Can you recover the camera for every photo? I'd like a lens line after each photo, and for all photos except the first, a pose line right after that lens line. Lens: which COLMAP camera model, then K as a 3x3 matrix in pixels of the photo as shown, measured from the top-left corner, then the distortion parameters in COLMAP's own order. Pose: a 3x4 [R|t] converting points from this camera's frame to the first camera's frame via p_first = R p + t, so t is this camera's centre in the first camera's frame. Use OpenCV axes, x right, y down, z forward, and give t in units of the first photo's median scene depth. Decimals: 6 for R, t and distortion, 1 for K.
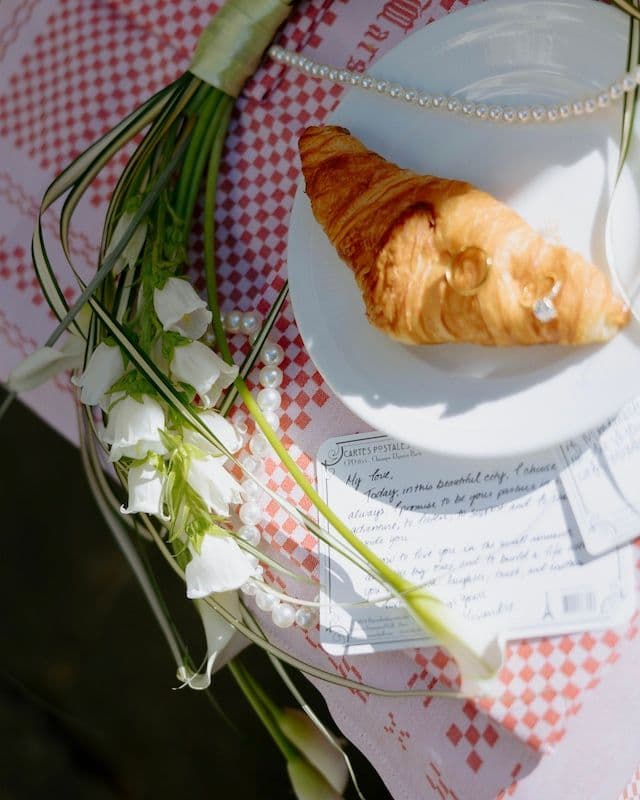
lens RADIAL K [[1481.2, 0, 320.0], [0, 1481.2, 400.0], [0, 0, 1]] dist [0.016290, 0.283743]
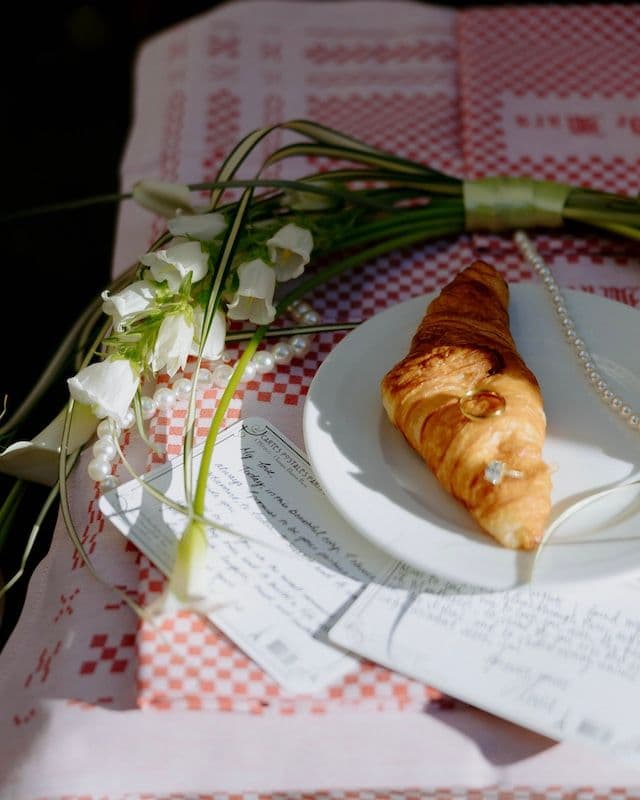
lens RADIAL K [[1481.2, 0, 320.0], [0, 1481.2, 400.0], [0, 0, 1]] dist [0.016290, 0.283743]
pose [[0.547085, 0.825761, -0.137176, 0.167718], [-0.831205, 0.516528, -0.205660, 0.213202], [-0.098971, 0.226535, 0.968962, -0.029653]]
